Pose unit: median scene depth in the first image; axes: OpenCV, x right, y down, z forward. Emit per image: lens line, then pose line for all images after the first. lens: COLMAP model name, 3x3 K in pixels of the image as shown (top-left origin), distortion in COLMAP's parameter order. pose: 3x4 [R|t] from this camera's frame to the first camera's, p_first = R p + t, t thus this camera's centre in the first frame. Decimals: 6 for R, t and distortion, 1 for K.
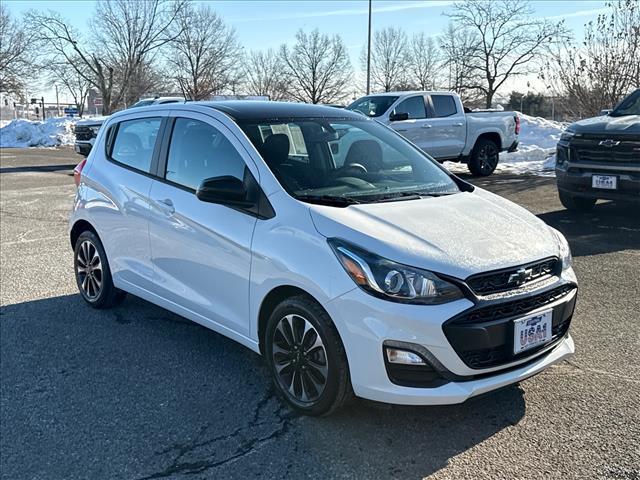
lens RADIAL K [[691.7, 0, 319.2], [0, 691.7, 238.3], [0, 0, 1]] dist [0.019324, 0.000000]
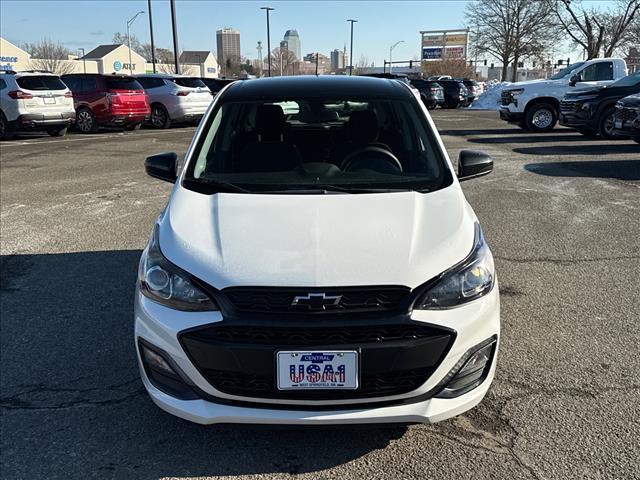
lens RADIAL K [[691.7, 0, 319.6], [0, 691.7, 241.9], [0, 0, 1]] dist [0.019324, 0.000000]
pose [[0.786233, 0.146038, -0.600426, 0.780491], [-0.111843, 0.989255, 0.094157, -0.092031], [0.607725, -0.006875, 0.794118, 0.358203]]
